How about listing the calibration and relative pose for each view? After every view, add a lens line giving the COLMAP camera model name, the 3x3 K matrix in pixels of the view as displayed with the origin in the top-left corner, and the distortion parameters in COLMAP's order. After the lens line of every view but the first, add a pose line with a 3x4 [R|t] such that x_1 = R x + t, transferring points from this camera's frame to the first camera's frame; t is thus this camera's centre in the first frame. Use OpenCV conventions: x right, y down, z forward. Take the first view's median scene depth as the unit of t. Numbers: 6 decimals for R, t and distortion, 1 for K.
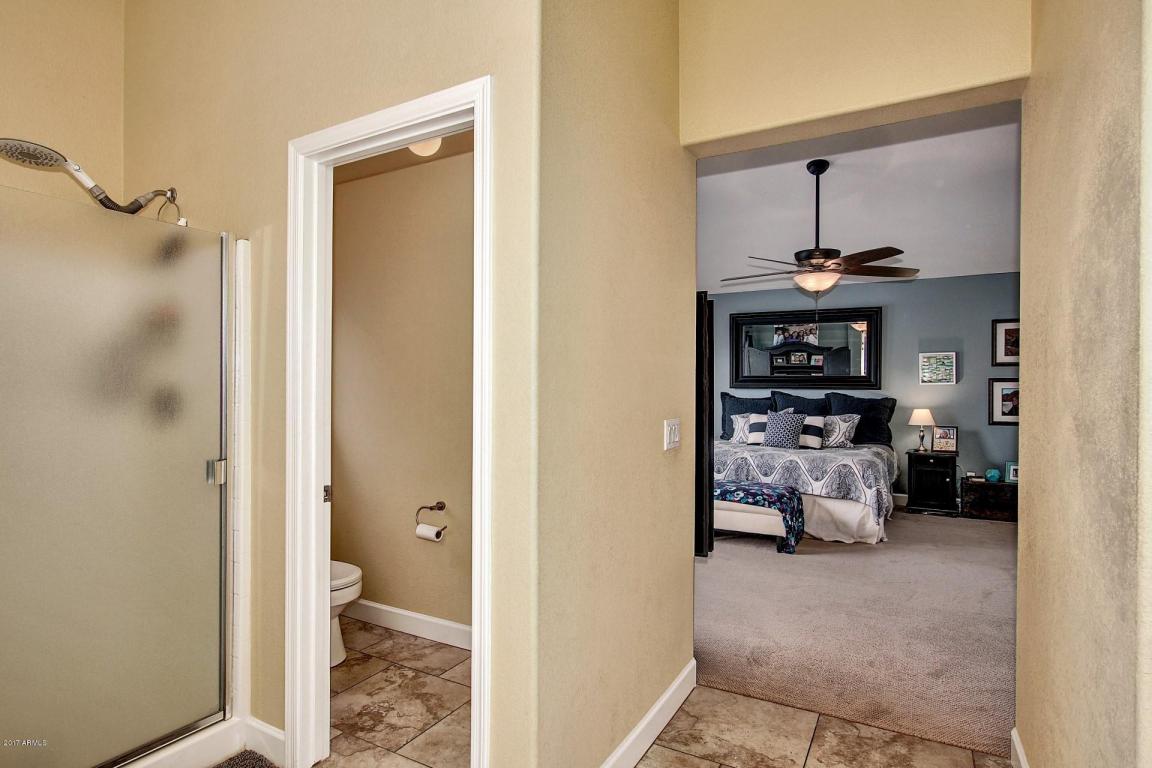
lens RADIAL K [[626.9, 0, 576.0], [0, 626.9, 382.6], [0, 0, 1]] dist [0.000311, 0.000045]
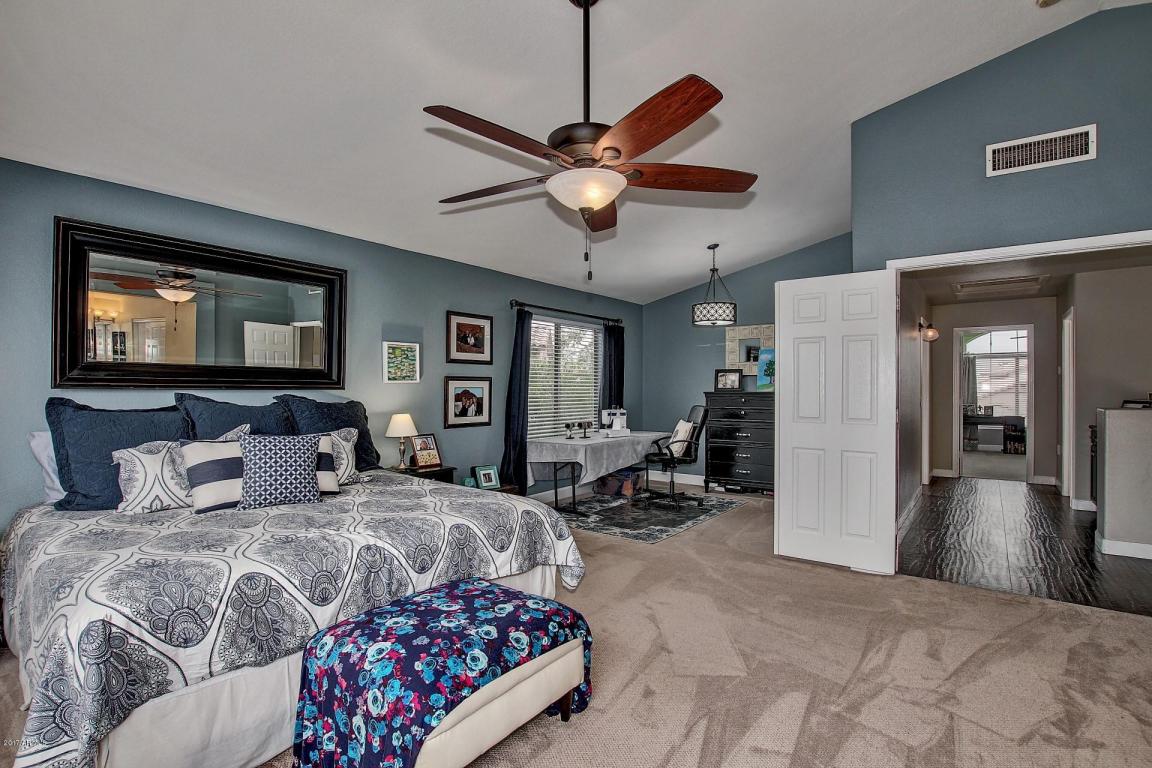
lens RADIAL K [[550.4, 0, 575.7], [0, 550.4, 382.7], [0, 0, 1]] dist [-0.022073, -0.000131]
pose [[0.172354, 0.007326, 0.985008, -0.073258], [-0.003718, 0.999970, -0.006786, 0.007160], [-0.985028, -0.002492, 0.172376, 0.687000]]
